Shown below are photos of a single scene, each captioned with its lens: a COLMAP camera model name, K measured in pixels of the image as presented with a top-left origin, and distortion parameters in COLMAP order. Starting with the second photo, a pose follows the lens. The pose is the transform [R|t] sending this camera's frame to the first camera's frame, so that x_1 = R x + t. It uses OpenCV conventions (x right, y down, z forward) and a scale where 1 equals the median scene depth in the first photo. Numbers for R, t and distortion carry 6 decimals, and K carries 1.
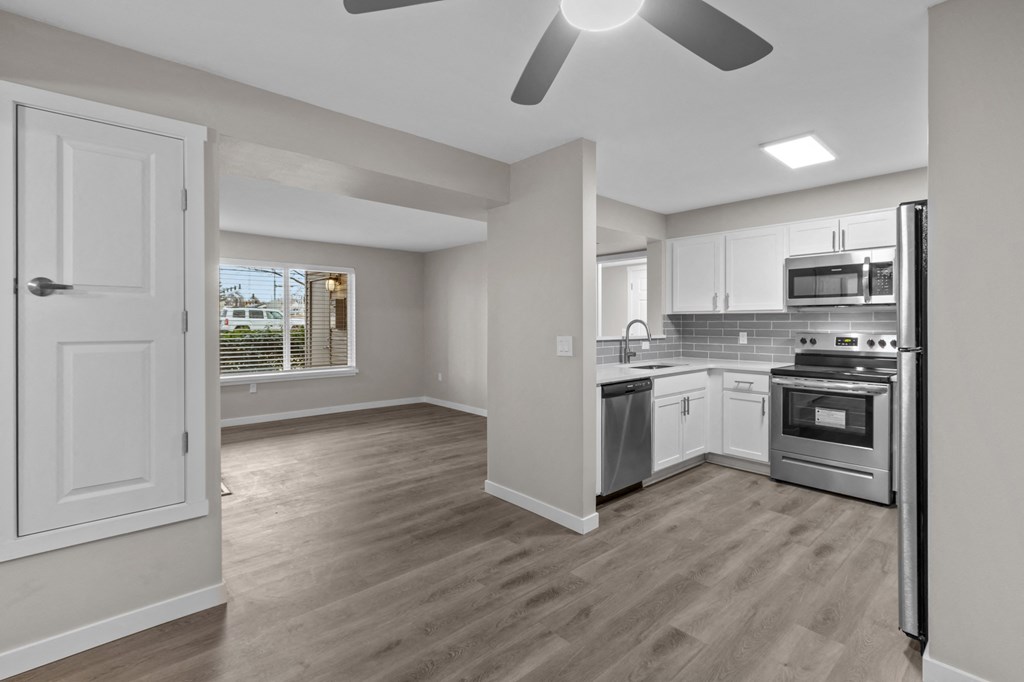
lens RADIAL K [[470.1, 0, 507.9], [0, 470.1, 325.7], [0, 0, 1]] dist [-0.000127, -0.000122]
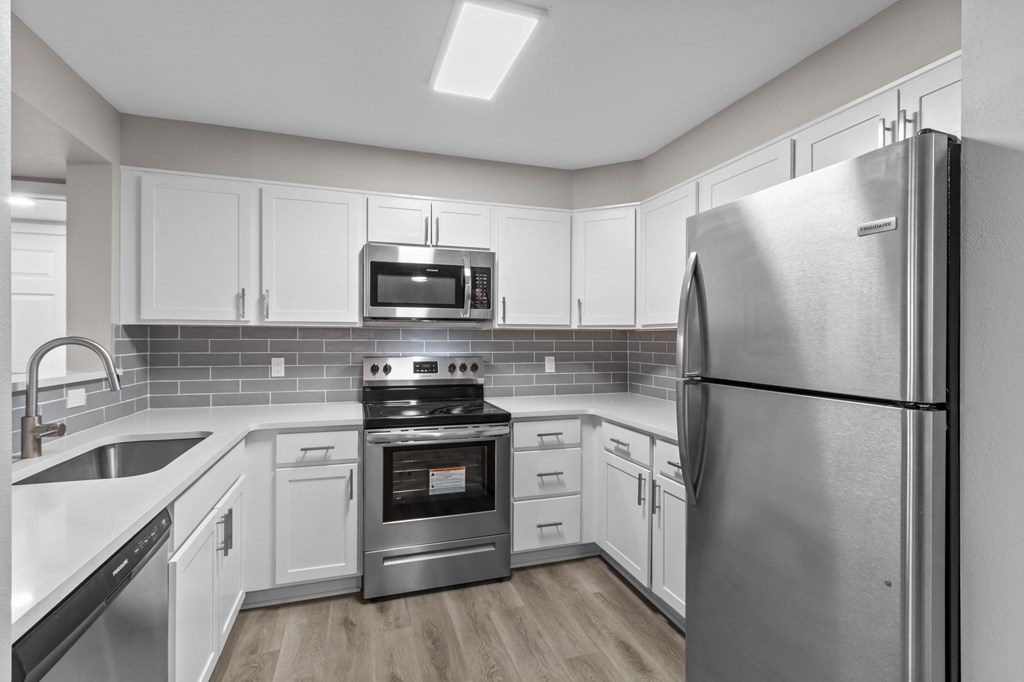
lens RADIAL K [[468.9, 0, 510.7], [0, 468.9, 337.9], [0, 0, 1]] dist [-0.000768, -0.000142]
pose [[0.396915, 0.003049, 0.917850, 0.076084], [0.000129, 0.999994, -0.003377, -0.011448], [-0.917855, 0.001459, 0.396912, 0.571574]]
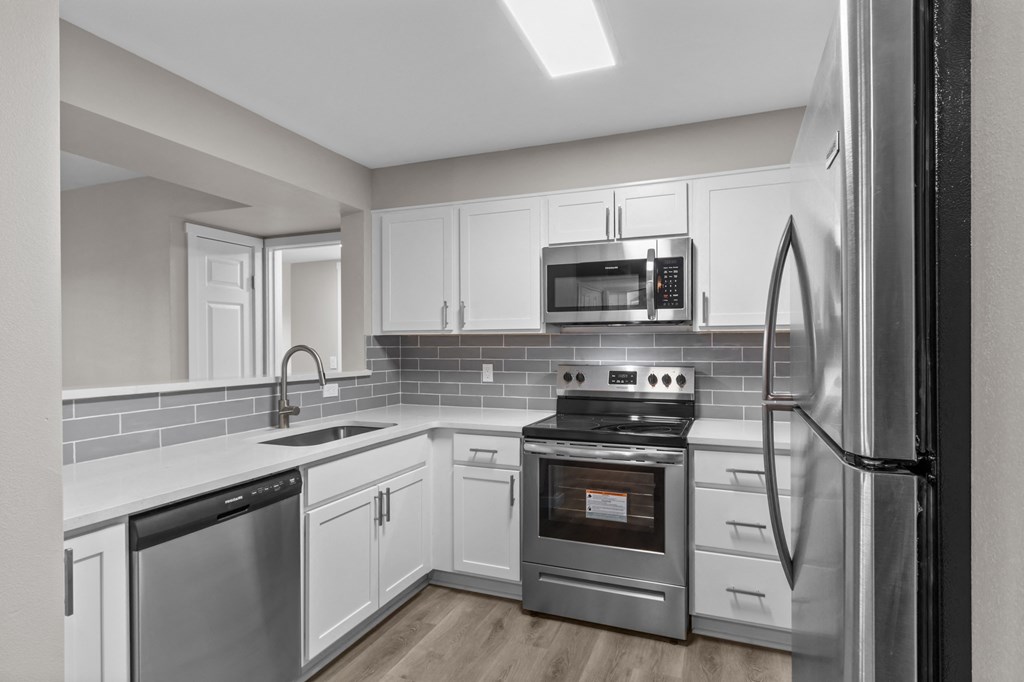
lens RADIAL K [[549.3, 0, 509.0], [0, 549.3, 347.7], [0, 0, 1]] dist [0.003461, 0.000641]
pose [[0.895072, -0.004057, 0.445903, 0.226023], [0.004238, 0.999991, 0.000592, -0.010293], [-0.445902, 0.001359, 0.895081, 0.370352]]
